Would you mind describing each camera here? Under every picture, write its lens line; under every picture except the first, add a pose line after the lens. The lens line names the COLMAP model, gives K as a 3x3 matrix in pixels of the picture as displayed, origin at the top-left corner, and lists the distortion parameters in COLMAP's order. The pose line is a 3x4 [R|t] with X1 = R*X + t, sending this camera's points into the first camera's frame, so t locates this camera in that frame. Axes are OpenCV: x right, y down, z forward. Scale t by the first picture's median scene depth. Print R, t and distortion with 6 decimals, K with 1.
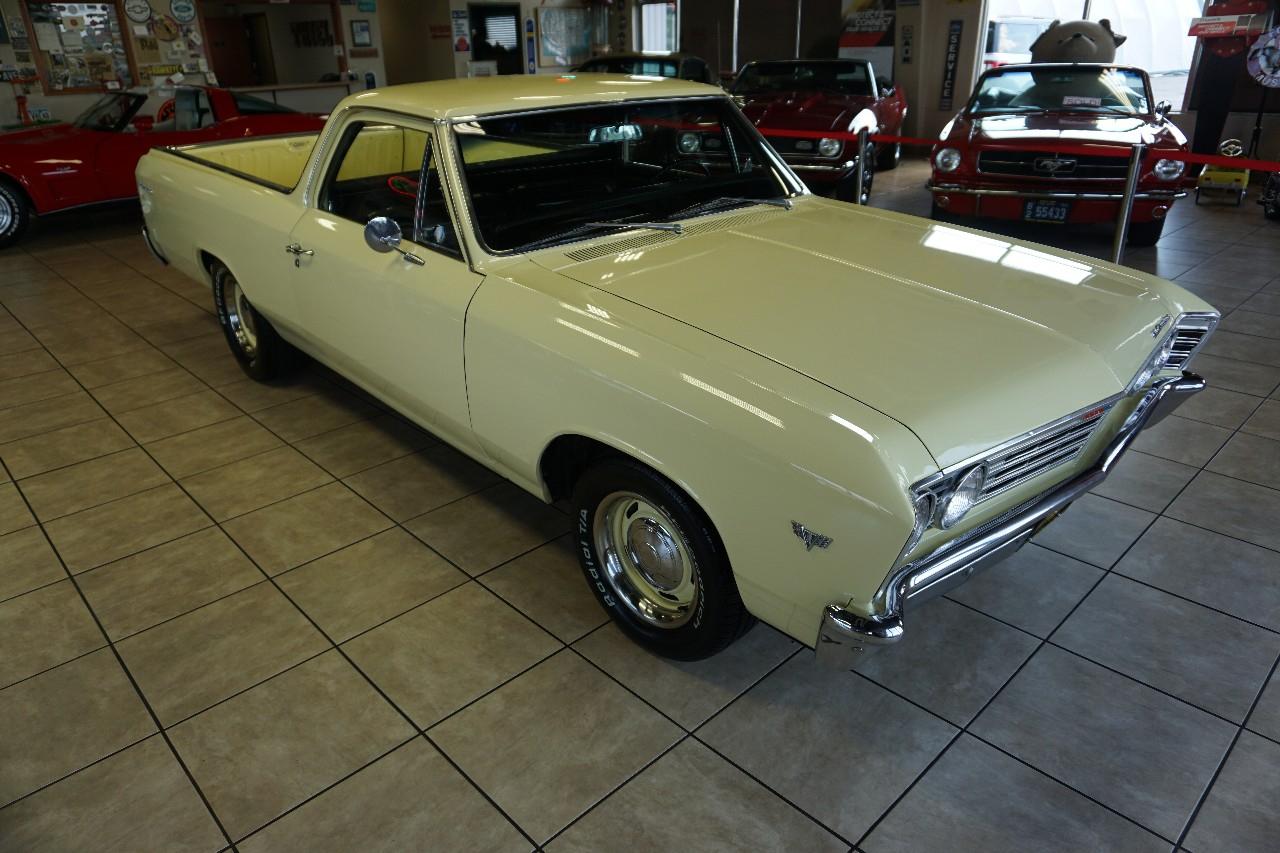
lens RADIAL K [[852.6, 0, 634.1], [0, 852.6, 419.9], [0, 0, 1]] dist [-0.040860, 0.035443]
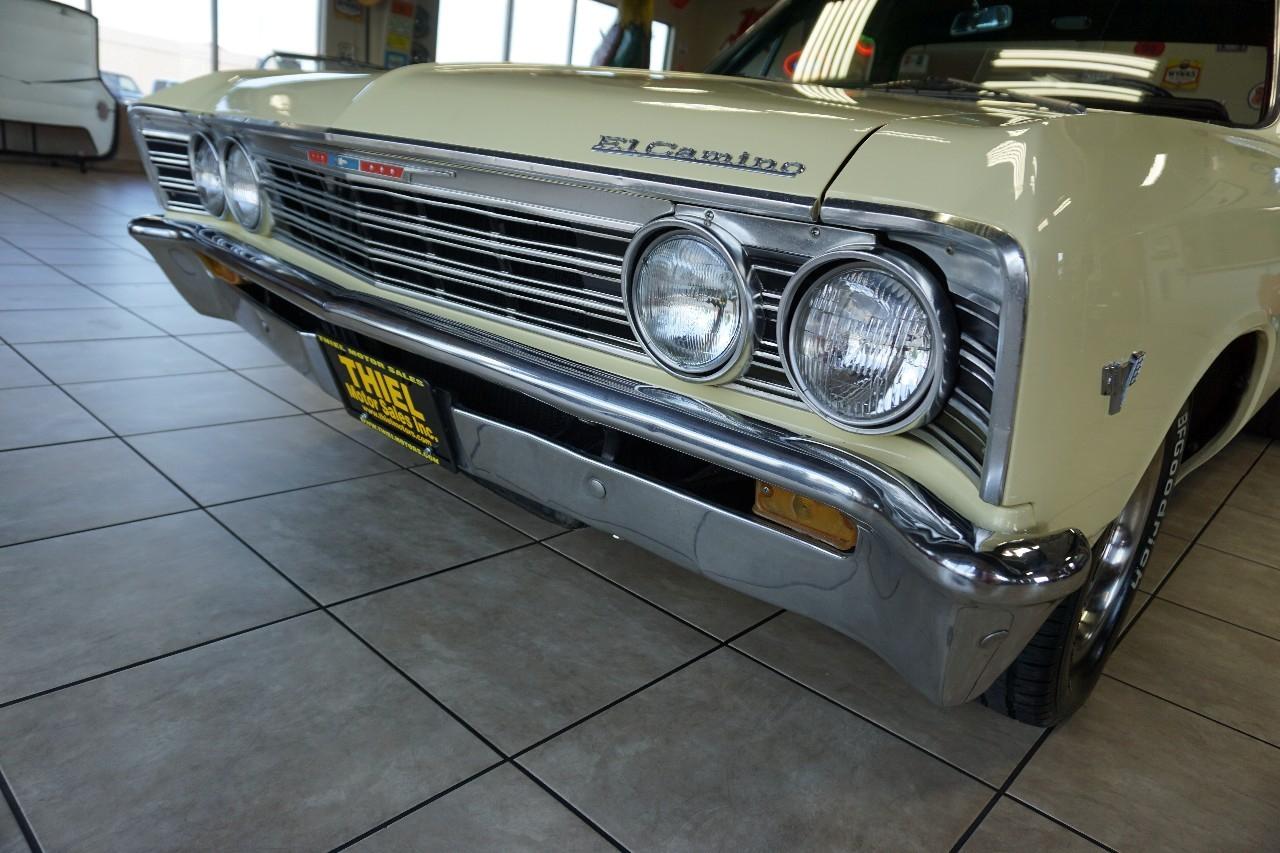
lens RADIAL K [[852.6, 0, 637.2], [0, 852.6, 421.4], [0, 0, 1]] dist [-0.040860, 0.035443]
pose [[0.067980, 0.319956, -0.944990, 0.800292], [-0.519059, 0.820242, 0.240379, -0.076948], [0.852031, 0.474164, 0.221836, 0.785422]]
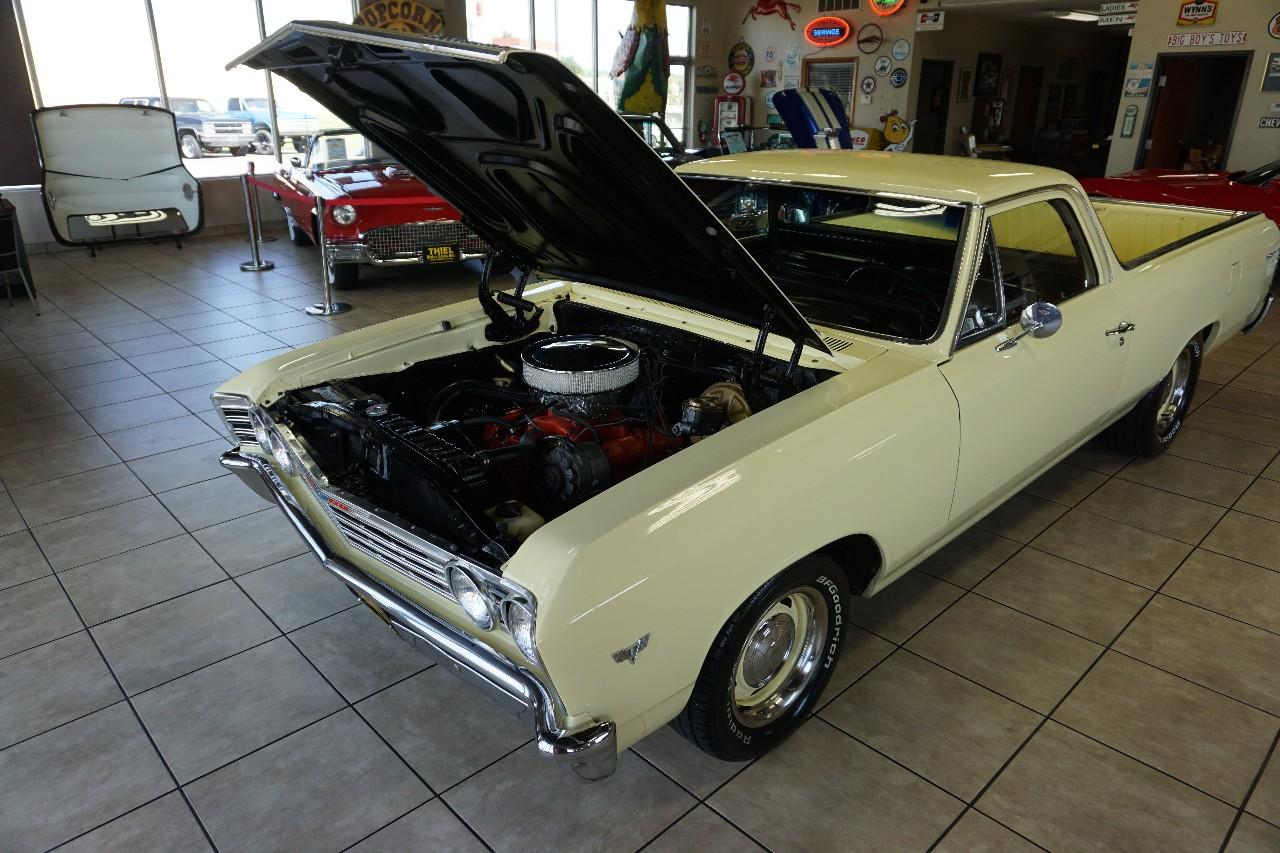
lens RADIAL K [[852.6, 0, 637.1], [0, 852.6, 421.5], [0, 0, 1]] dist [-0.040860, 0.035443]
pose [[-0.002552, 0.383505, -0.923535, 1.035682], [-0.412422, 0.840932, 0.350344, -0.426185], [0.910989, 0.381781, 0.156020, 0.809818]]
